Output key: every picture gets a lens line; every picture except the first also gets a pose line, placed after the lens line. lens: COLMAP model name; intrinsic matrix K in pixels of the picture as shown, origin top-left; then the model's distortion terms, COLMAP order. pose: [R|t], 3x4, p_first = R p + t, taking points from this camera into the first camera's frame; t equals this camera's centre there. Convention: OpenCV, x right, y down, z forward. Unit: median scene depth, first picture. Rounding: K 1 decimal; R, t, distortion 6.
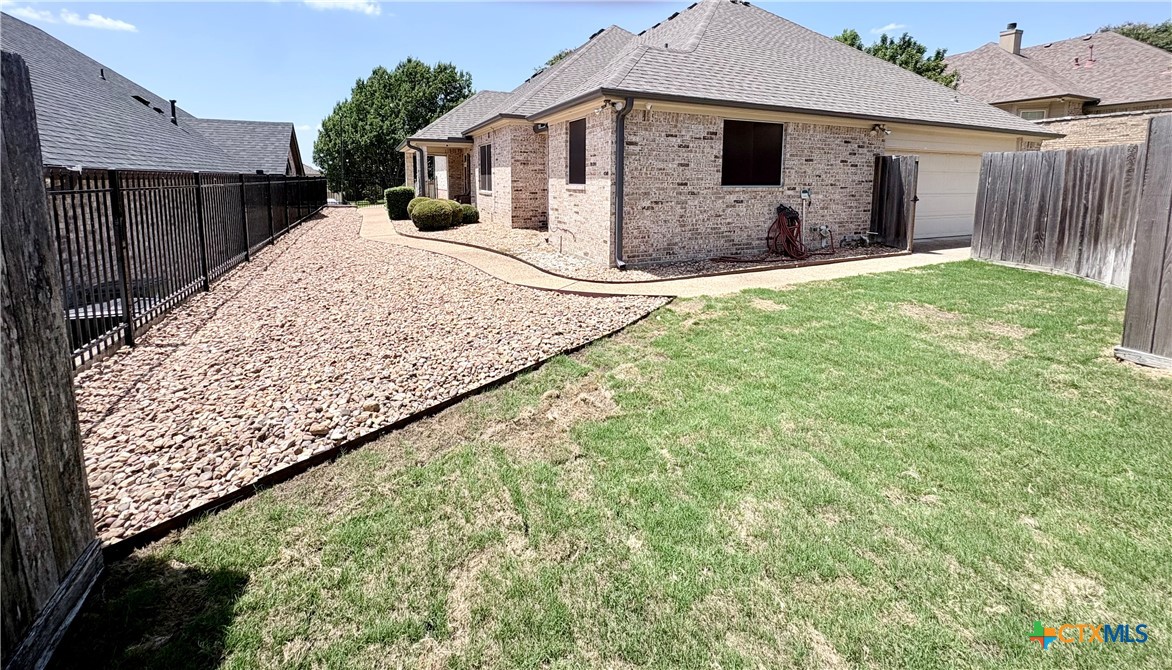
lens RADIAL K [[465.5, 0, 584.9], [0, 465.5, 233.6], [0, 0, 1]] dist [0.001844, 0.001156]
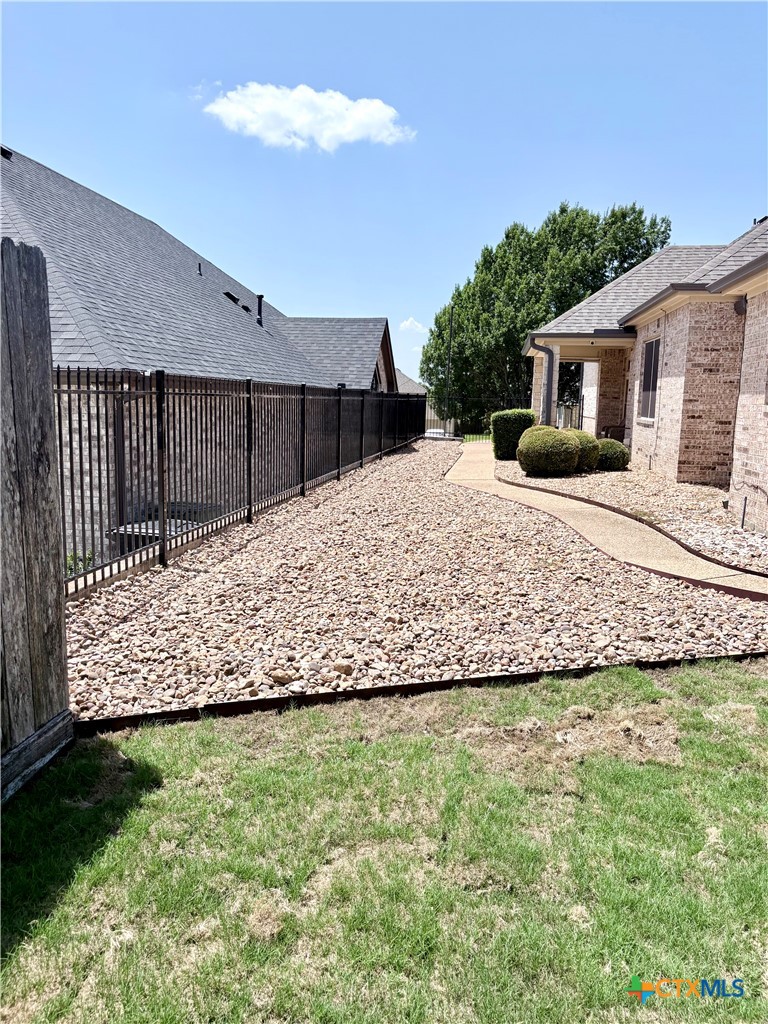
lens RADIAL K [[766.8, 0, 384.0], [0, 766.8, 512.0], [0, 0, 1]] dist [0.095136, -0.148959]
pose [[0.837990, 0.092388, -0.537807, 0.223888], [-0.080061, 0.995714, 0.046302, 0.037828], [0.539780, 0.004256, 0.841795, -0.044324]]
